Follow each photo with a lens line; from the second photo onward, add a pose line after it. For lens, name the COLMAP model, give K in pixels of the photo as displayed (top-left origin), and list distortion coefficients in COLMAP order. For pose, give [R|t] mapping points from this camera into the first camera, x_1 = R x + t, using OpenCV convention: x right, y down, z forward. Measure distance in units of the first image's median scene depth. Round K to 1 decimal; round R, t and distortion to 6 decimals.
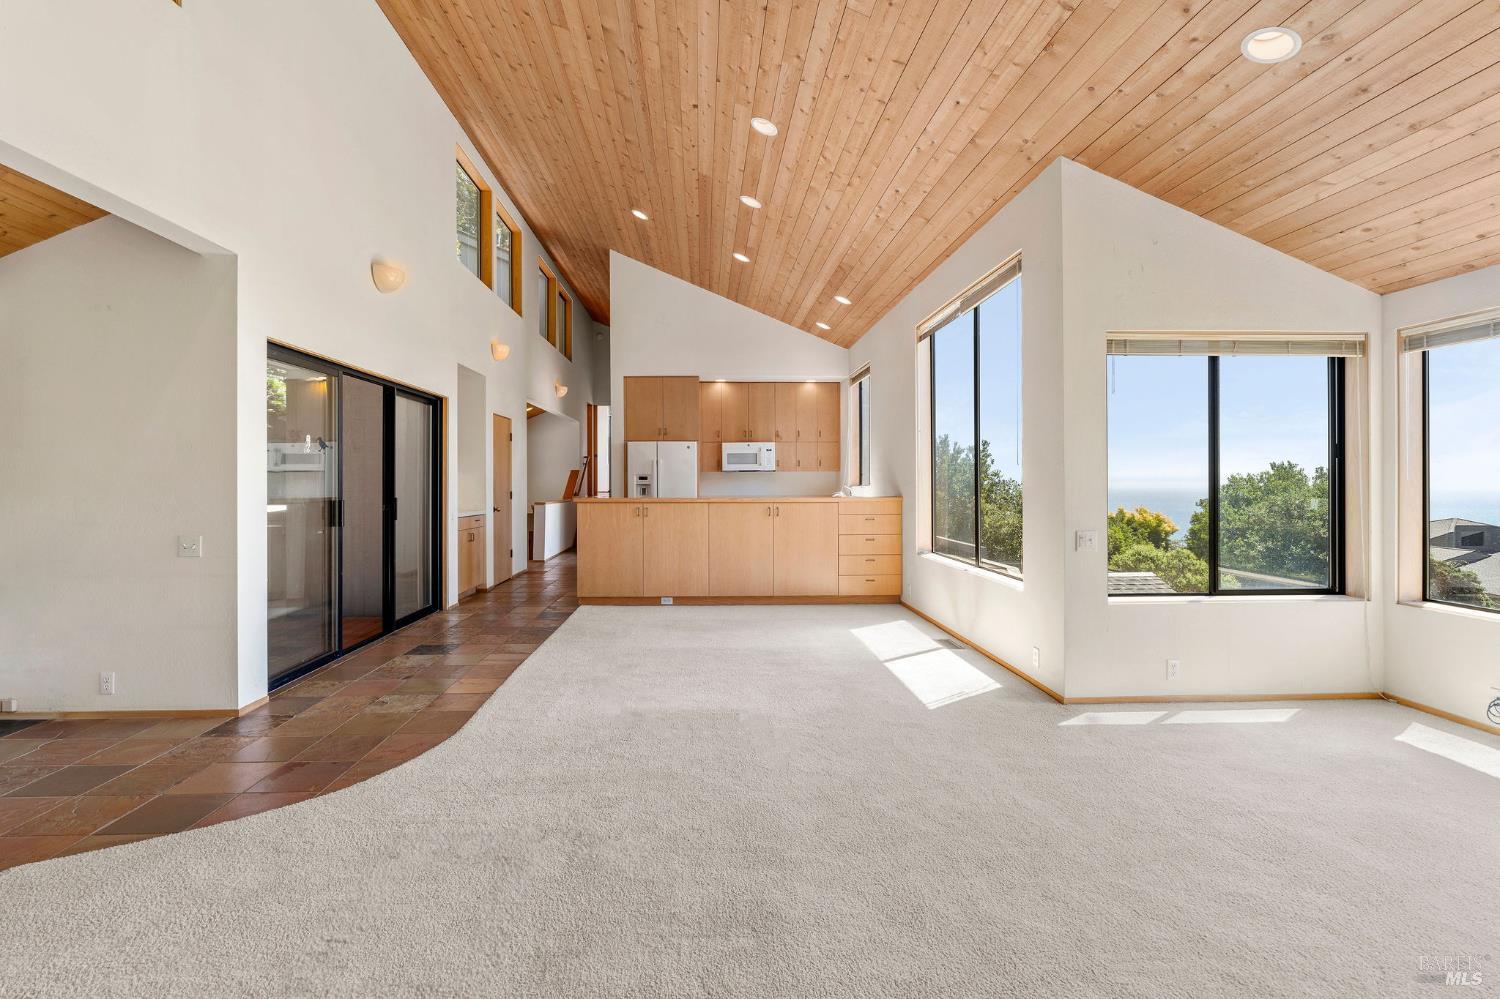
lens RADIAL K [[687.2, 0, 728.3], [0, 687.2, 479.7], [0, 0, 1]] dist [-0.005556, 0.001018]
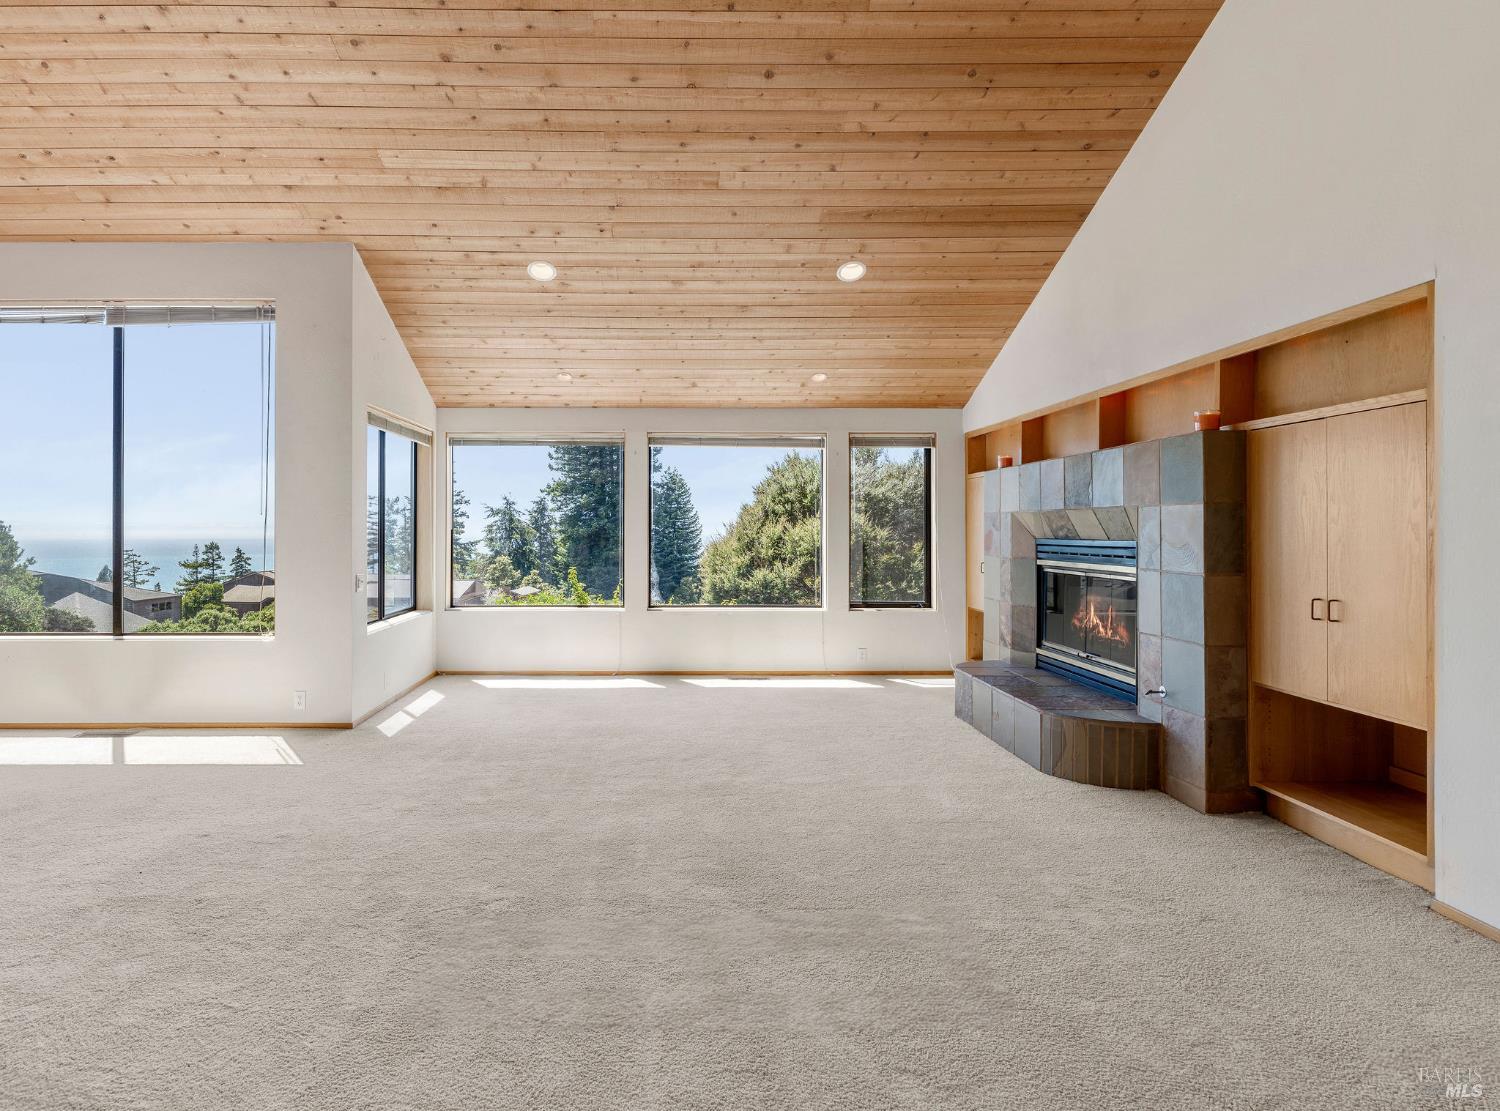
lens RADIAL K [[805.5, 0, 683.8], [0, 805.5, 523.8], [0, 0, 1]] dist [-0.011909, 0.005423]
pose [[0.033988, 0.008828, 0.999383, -0.710910], [-0.001666, 0.999960, -0.008776, 0.000722], [-0.999421, -0.001367, 0.034002, 0.357859]]
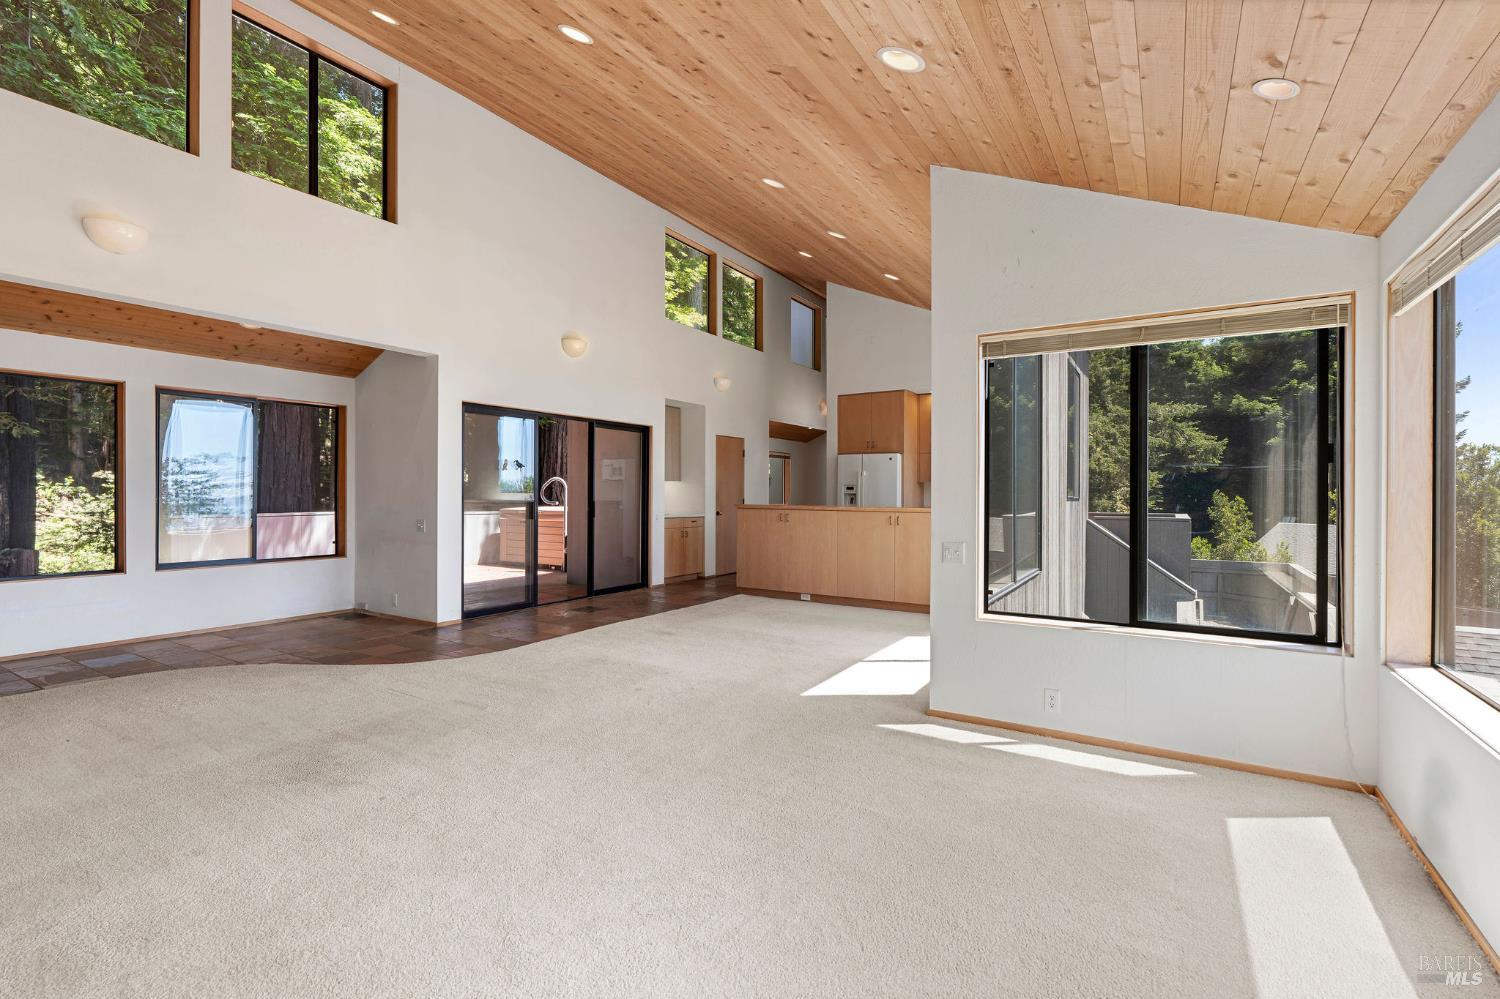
lens RADIAL K [[687.2, 0, 744.5], [0, 687.2, 496.0], [0, 0, 1]] dist [-0.005556, 0.001018]
pose [[0.825959, 0.009523, -0.563650, 0.725454], [-0.004731, 0.999939, 0.009961, -0.000204], [0.563710, -0.005560, 0.825954, 0.021814]]
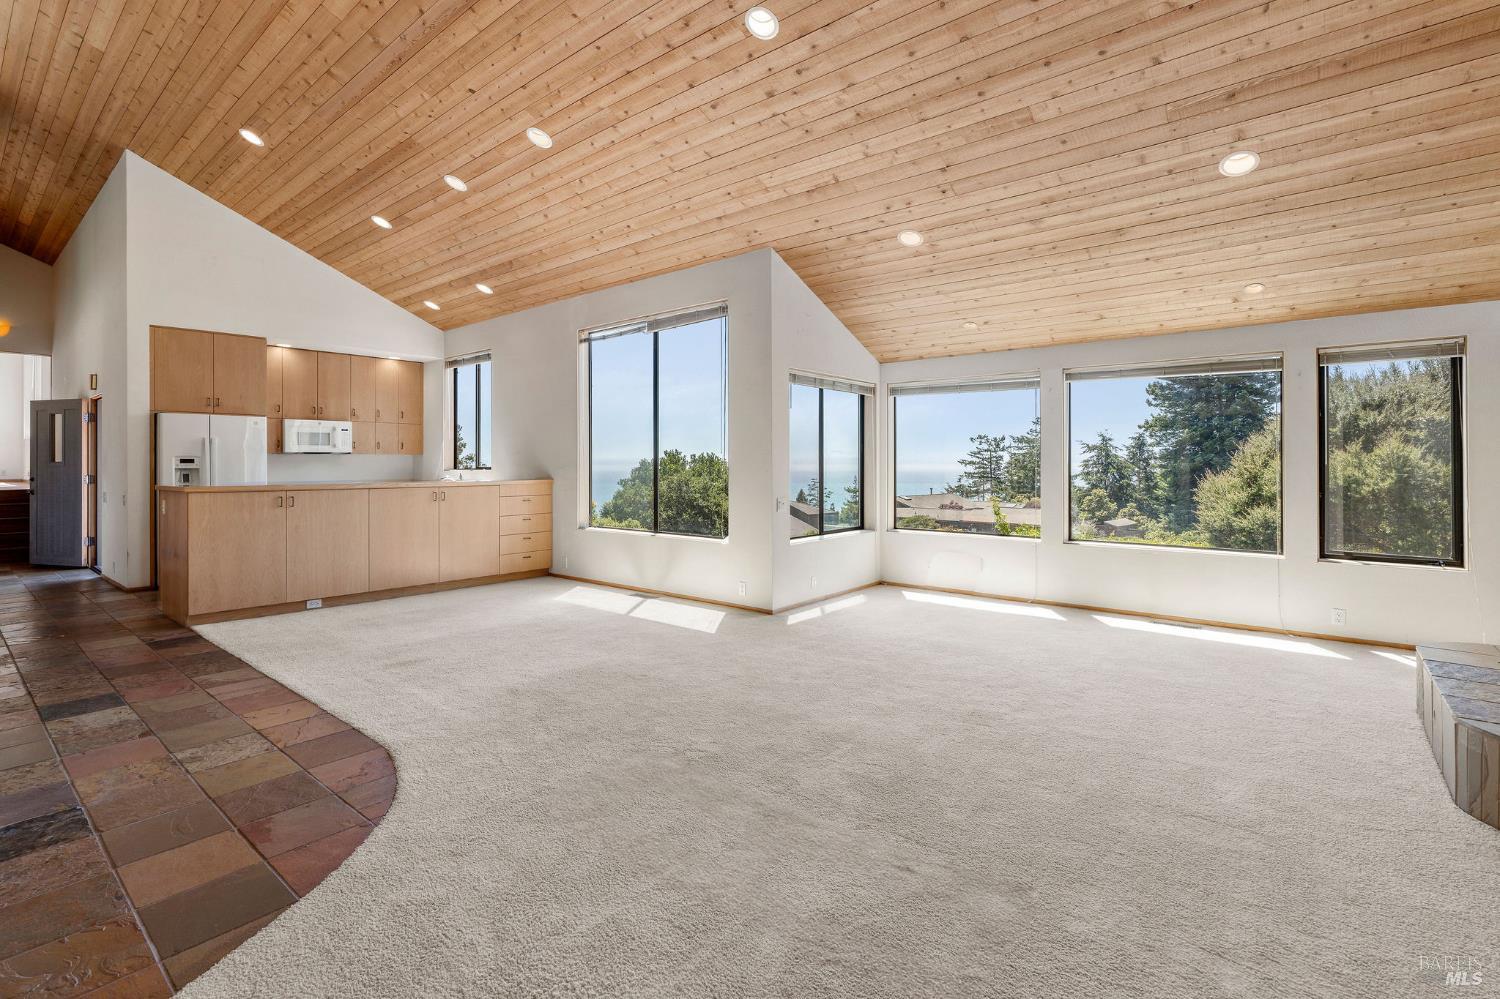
lens RADIAL K [[687.2, 0, 750.8], [0, 687.2, 457.6], [0, 0, 1]] dist [-0.005556, 0.001018]
pose [[0.665429, 0.008797, 0.746409, -0.575563], [-0.002425, 0.999951, -0.009623, 0.000378], [-0.746457, 0.004594, 0.665418, 0.033579]]
